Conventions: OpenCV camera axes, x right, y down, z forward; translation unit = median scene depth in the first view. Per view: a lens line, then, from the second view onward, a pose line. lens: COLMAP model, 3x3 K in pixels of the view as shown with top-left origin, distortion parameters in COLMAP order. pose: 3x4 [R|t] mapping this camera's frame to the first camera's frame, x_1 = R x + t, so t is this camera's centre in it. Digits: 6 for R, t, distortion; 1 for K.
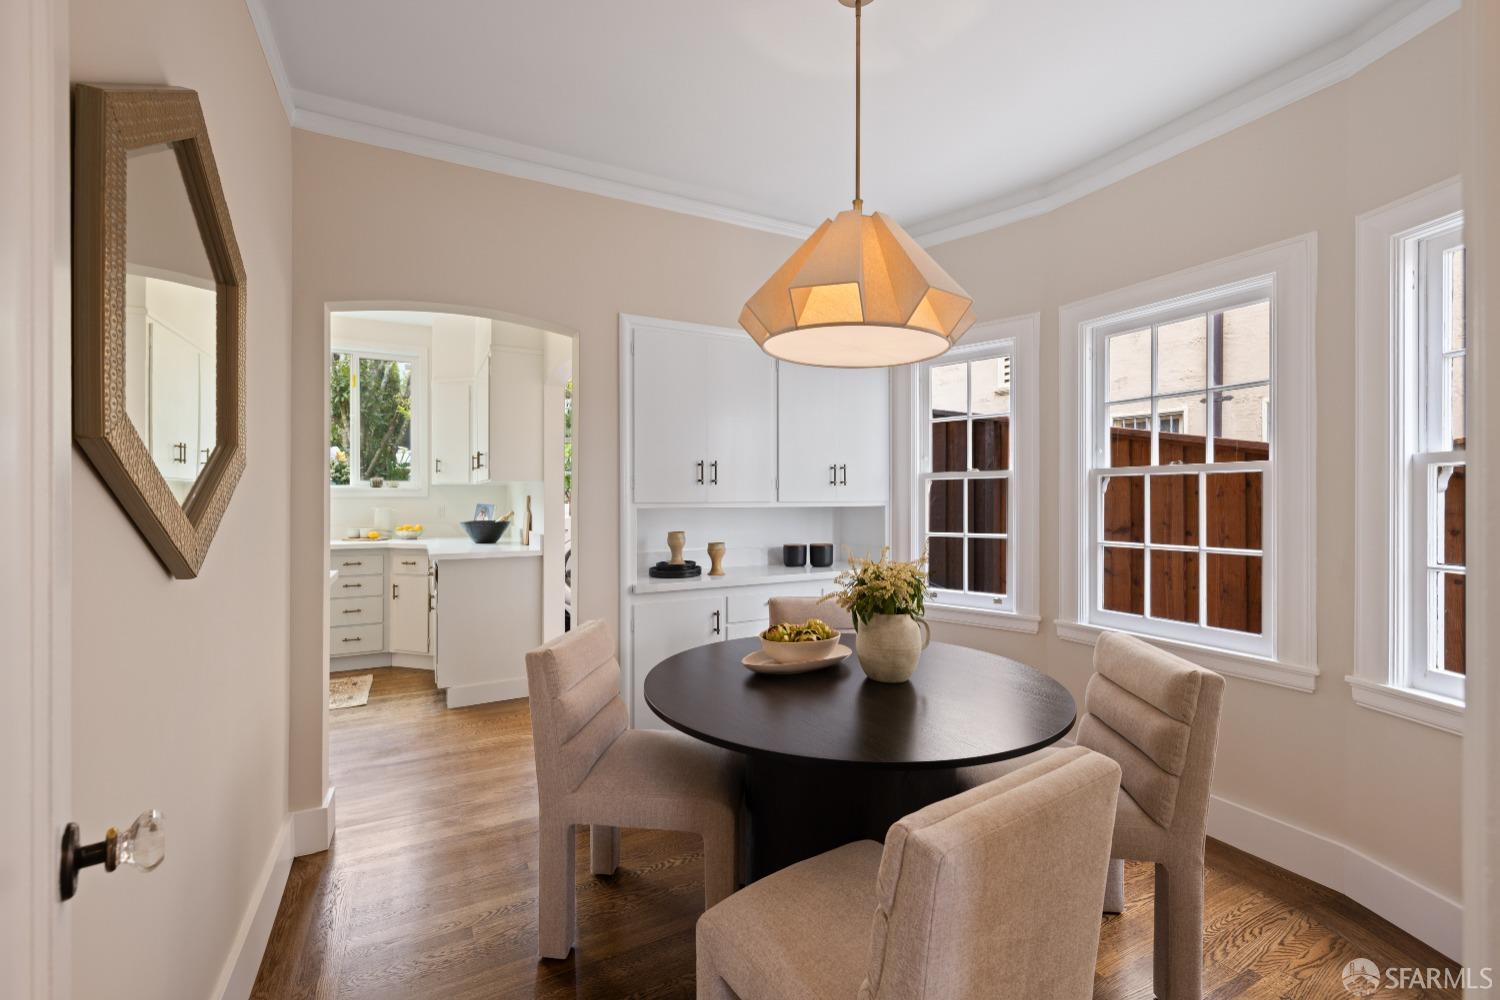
lens RADIAL K [[628.3, 0, 747.4], [0, 628.3, 501.4], [0, 0, 1]] dist [0.003873, 0.002079]
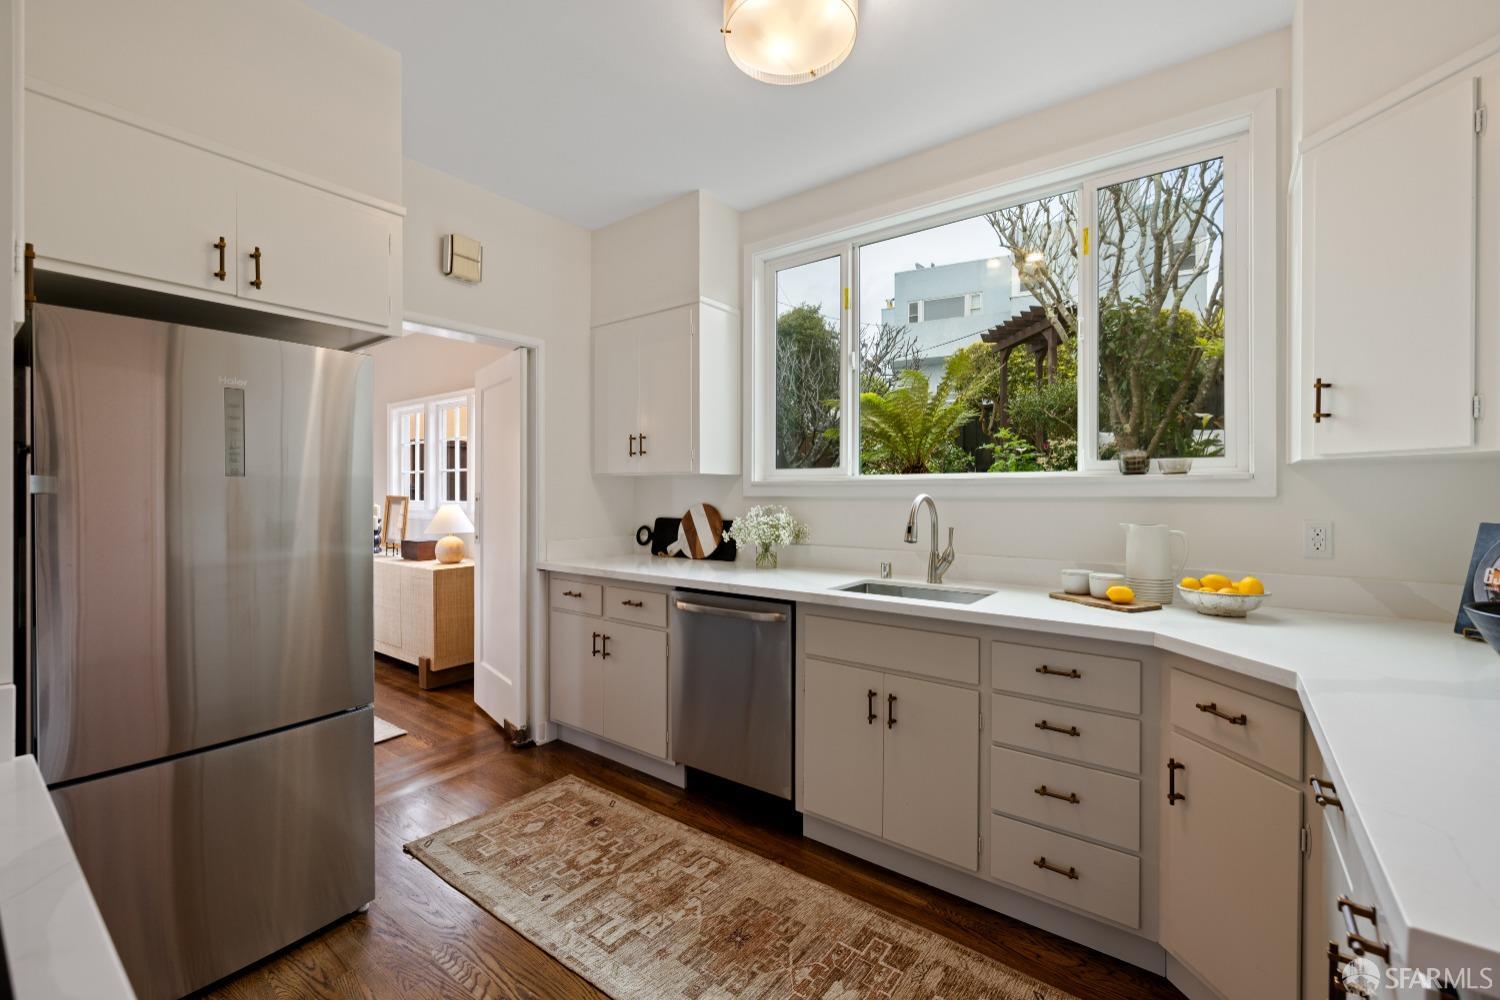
lens RADIAL K [[628.3, 0, 741.3], [0, 628.3, 491.7], [0, 0, 1]] dist [0.003873, 0.002079]
pose [[0.422658, -0.002210, -0.906287, -0.321268], [-0.005614, 0.999971, -0.005057, -0.007086], [0.906272, 0.007225, 0.422634, 0.588958]]
